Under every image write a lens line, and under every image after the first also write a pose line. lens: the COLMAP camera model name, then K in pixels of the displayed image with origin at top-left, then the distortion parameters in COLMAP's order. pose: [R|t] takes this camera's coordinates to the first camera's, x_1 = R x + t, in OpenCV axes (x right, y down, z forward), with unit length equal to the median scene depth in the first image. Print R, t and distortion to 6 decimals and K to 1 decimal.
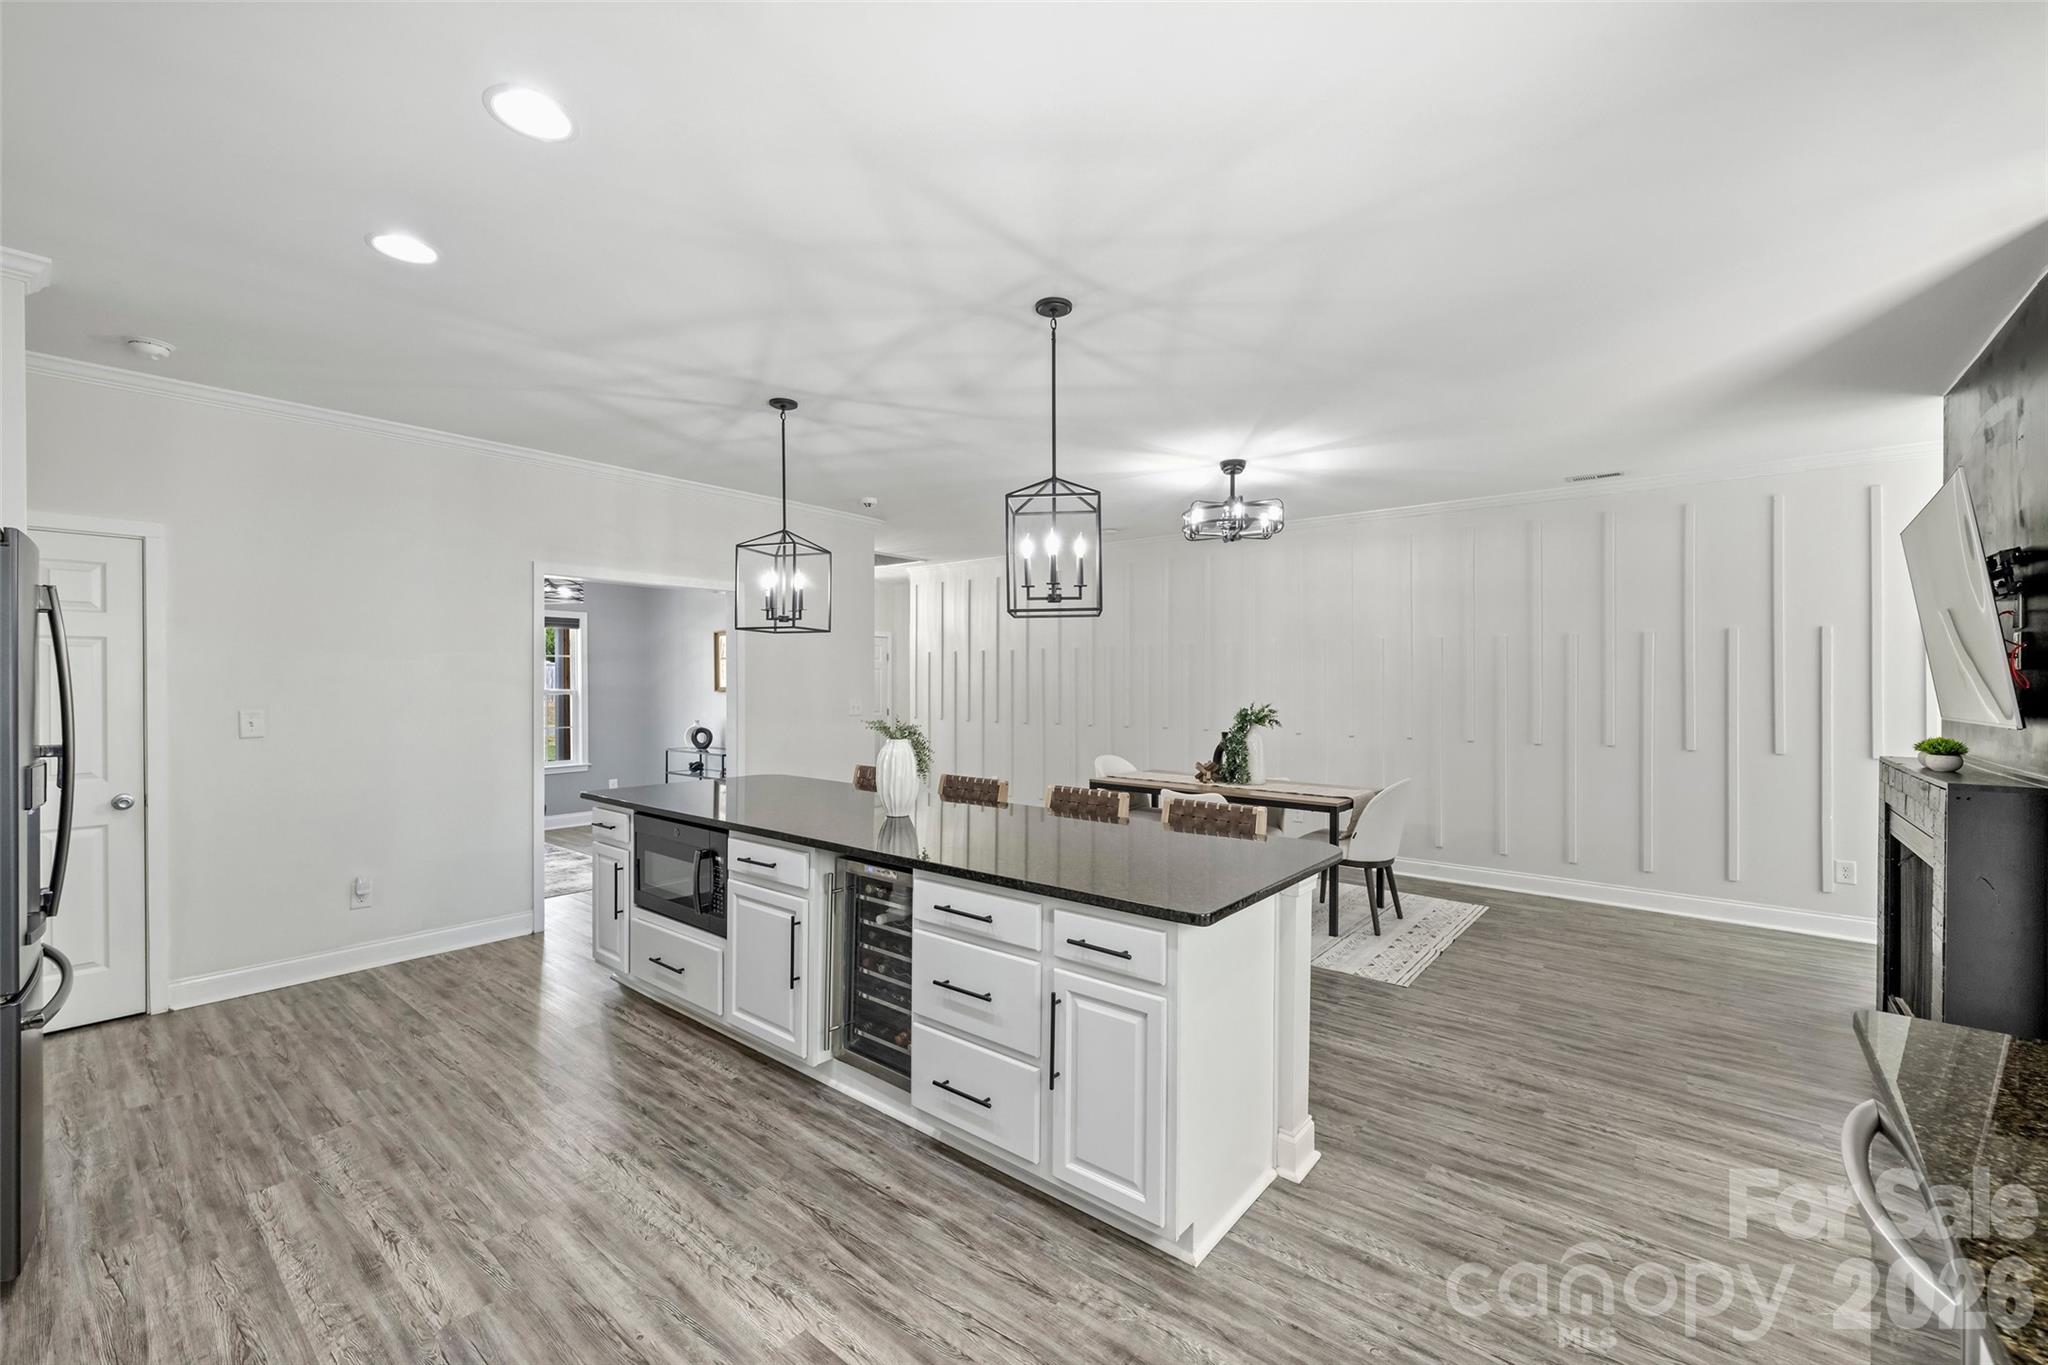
lens RADIAL K [[827.3, 0, 1024.0], [0, 827.3, 682.5], [0, 0, 1]] dist [0.000031, 0.000121]
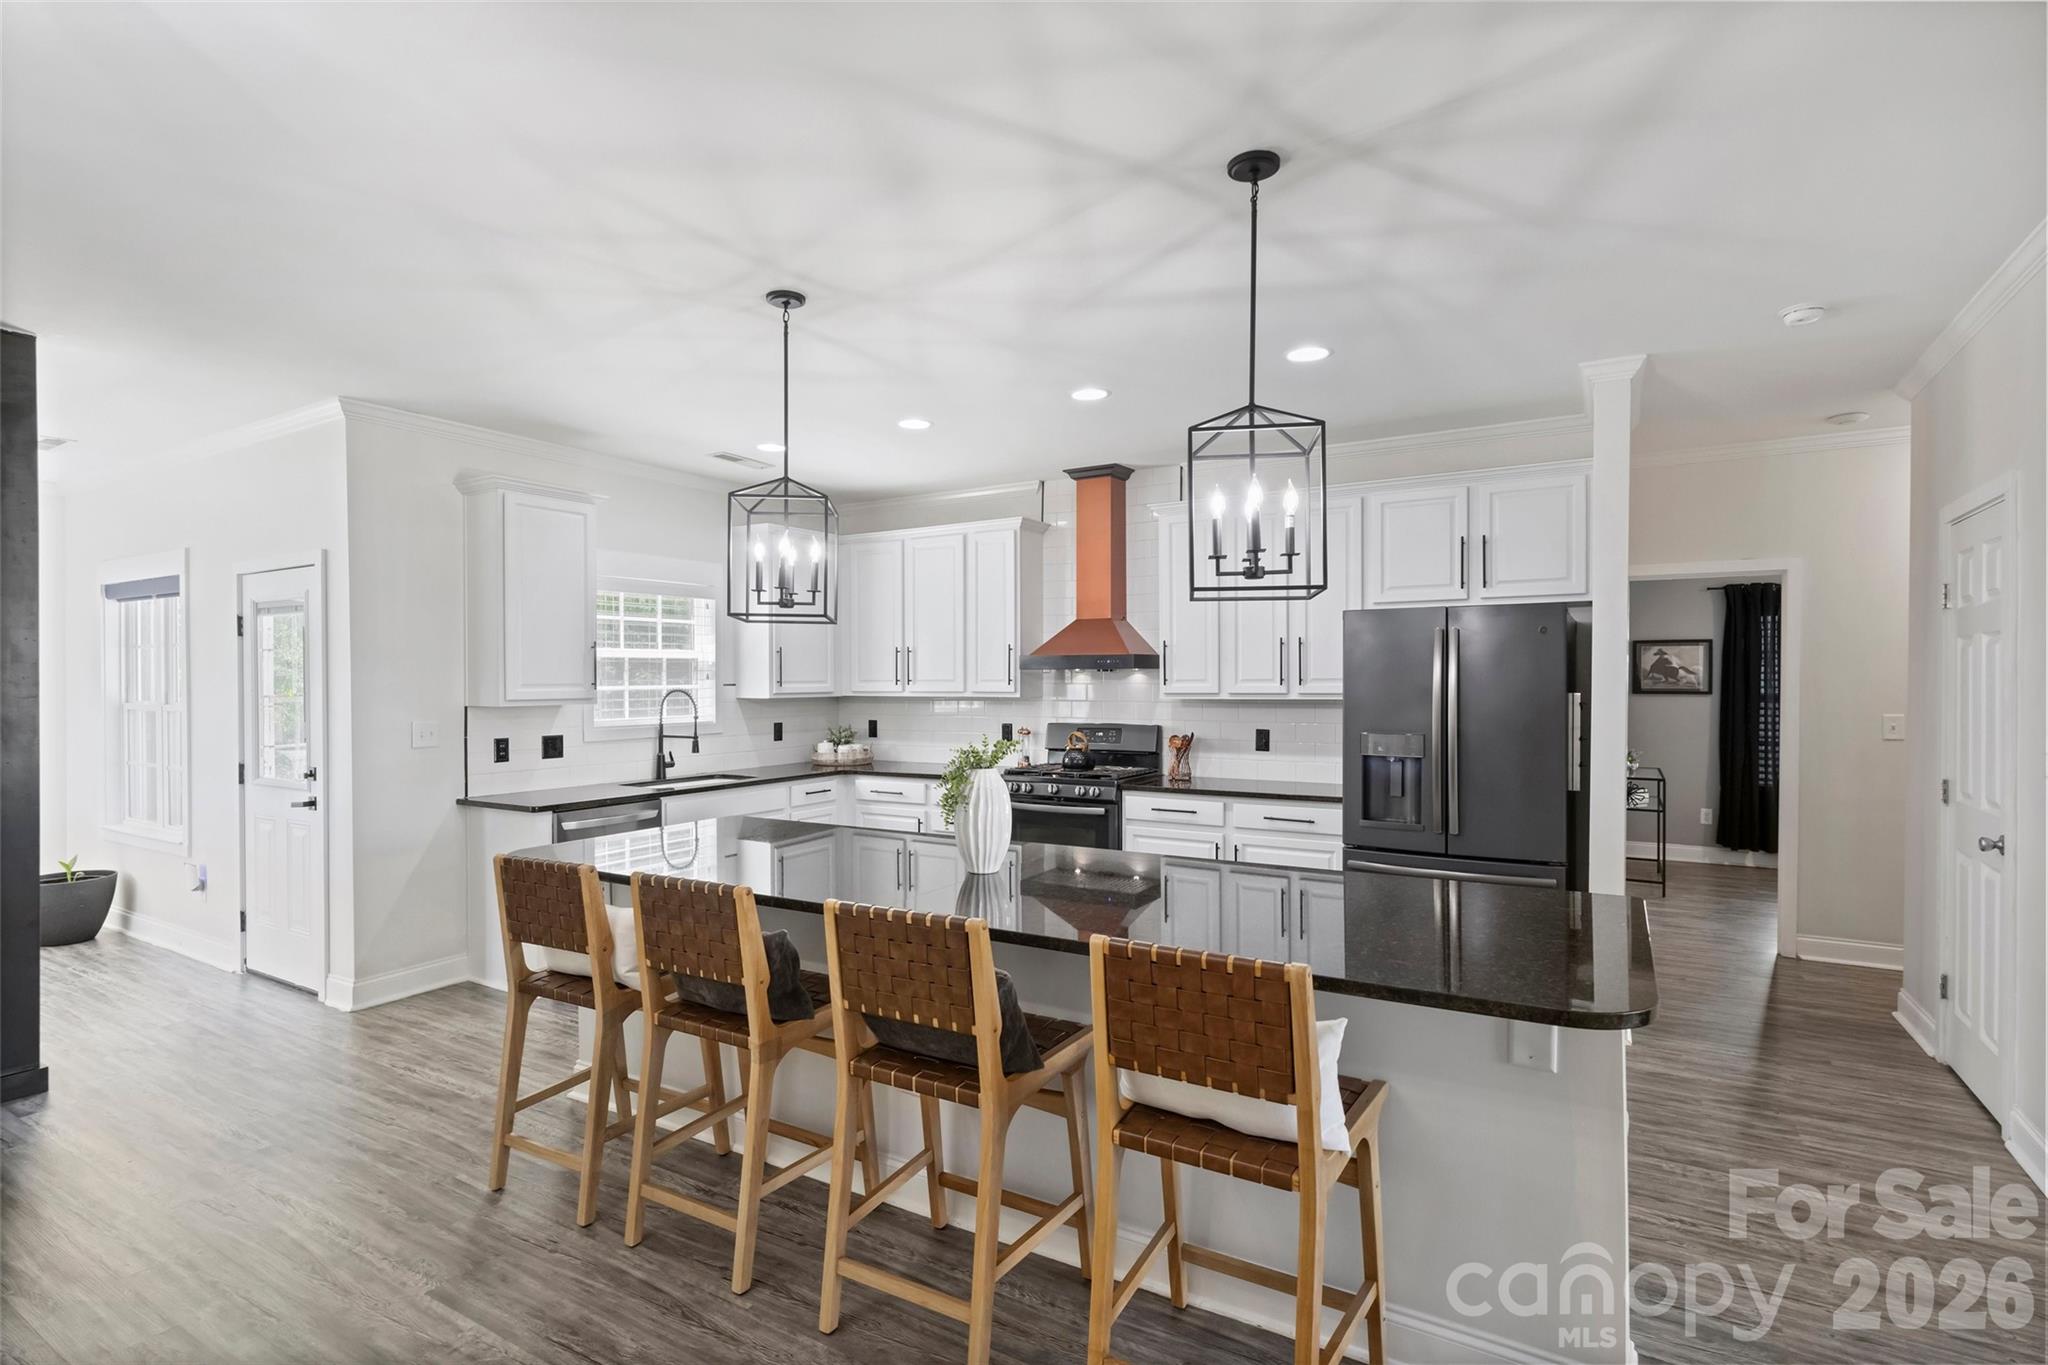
lens RADIAL K [[999.4, 0, 1002.1], [0, 999.4, 679.6], [0, 0, 1]] dist [-0.001591, 0.000130]
pose [[-0.992685, 0.001965, -0.120720, -0.072608], [0.002495, 0.999988, -0.004240, -0.007942], [0.120710, -0.004510, -0.992678, 2.190049]]
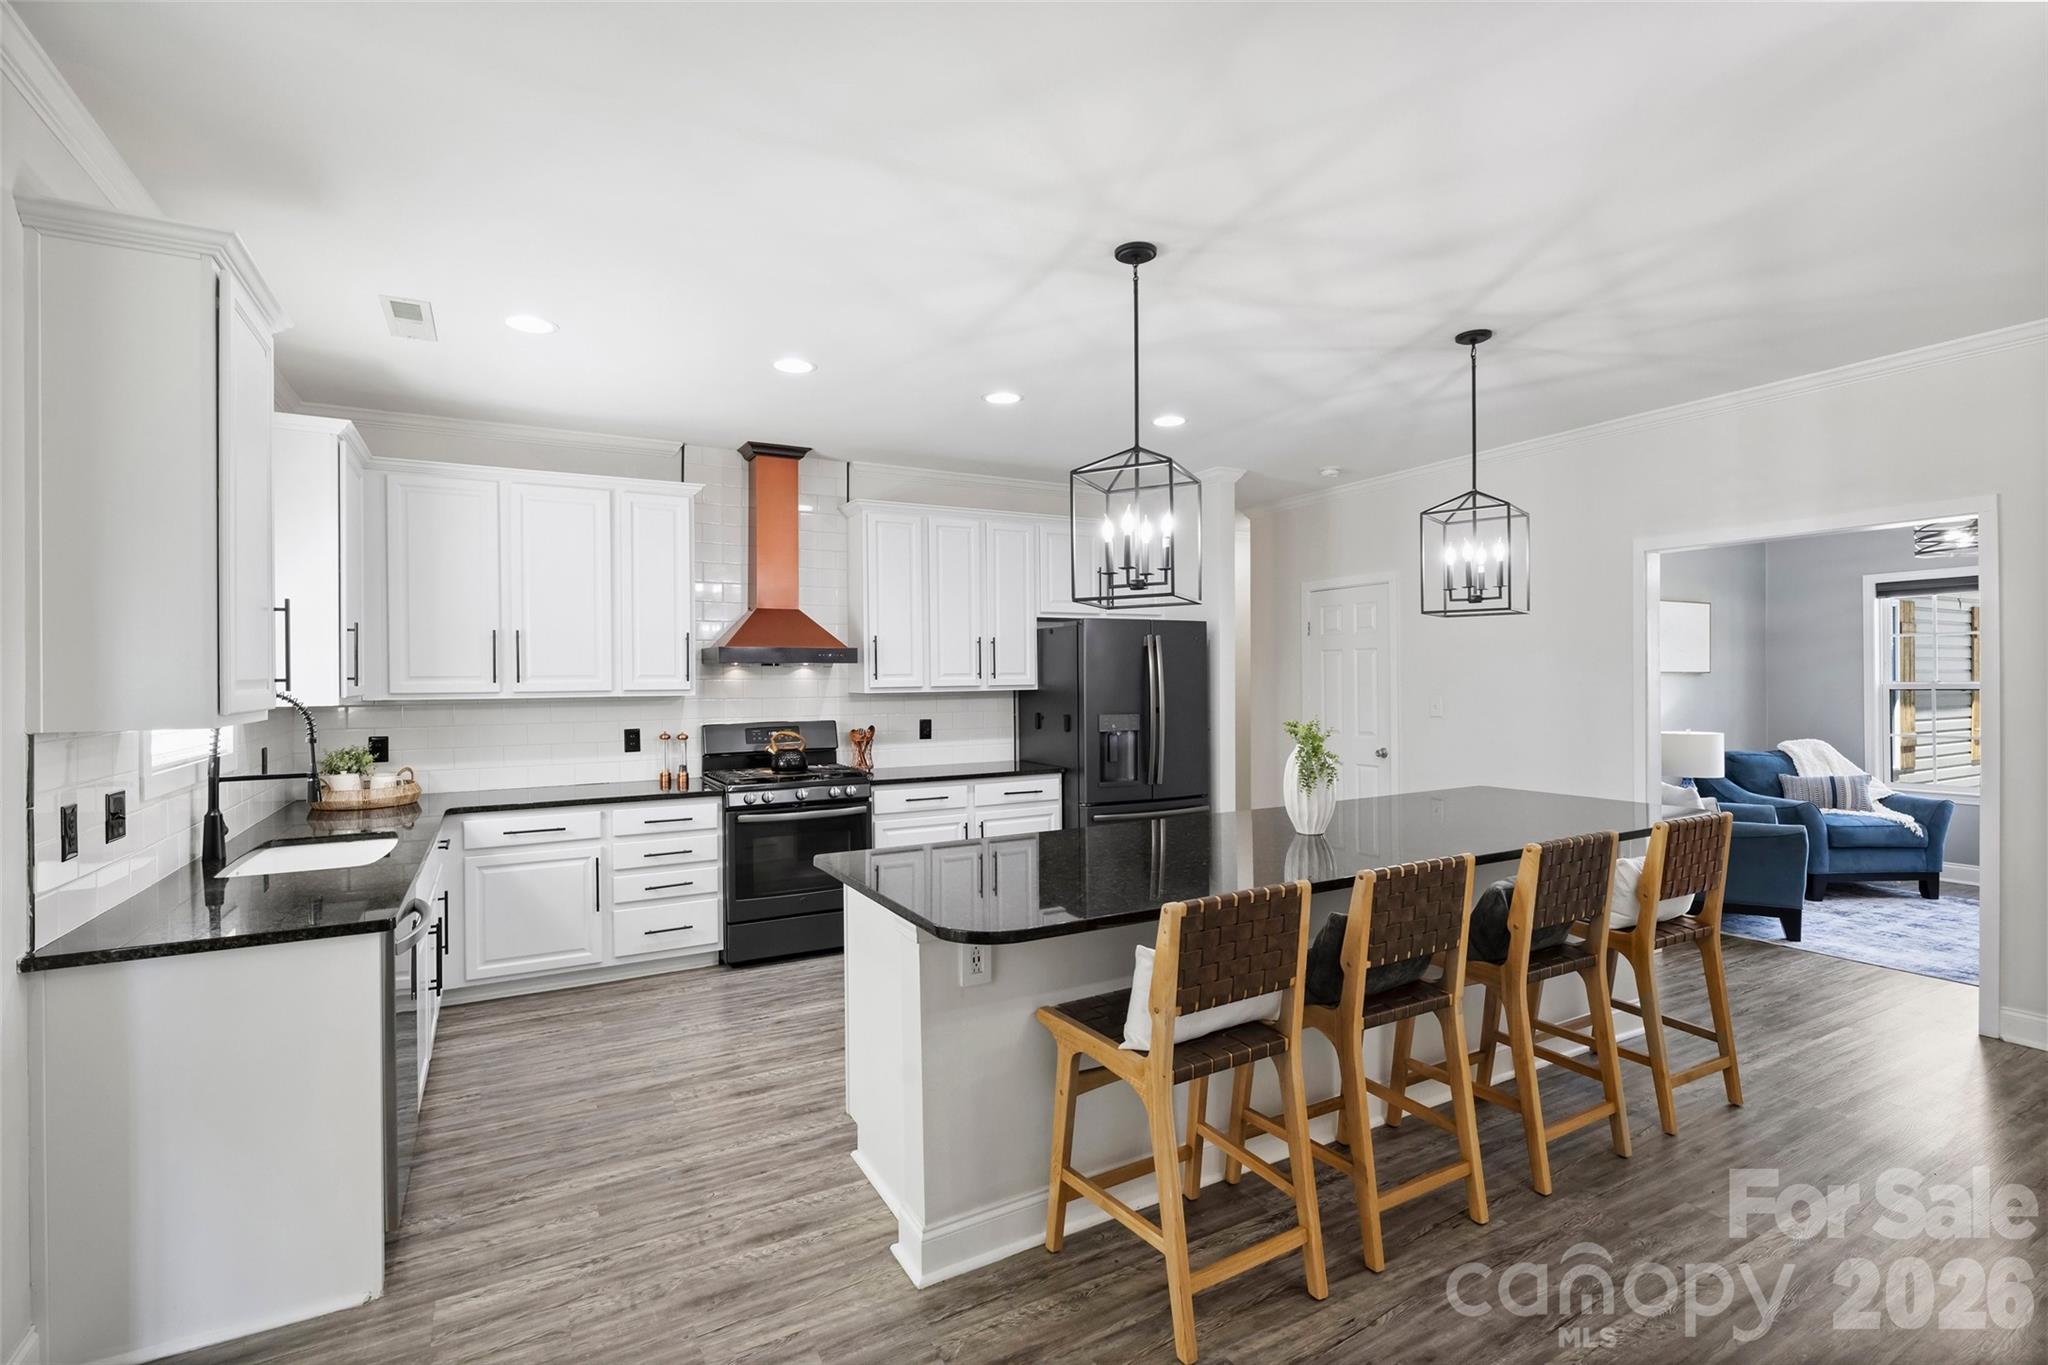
lens RADIAL K [[965.8, 0, 1024.0], [0, 965.8, 682.5], [0, 0, 1]] dist [0.003160, 0.000264]
pose [[-0.375843, 0.008641, -0.926643, 1.036903], [0.009553, 0.999940, 0.005450, -0.006070], [0.926634, -0.006804, -0.375903, 1.281719]]
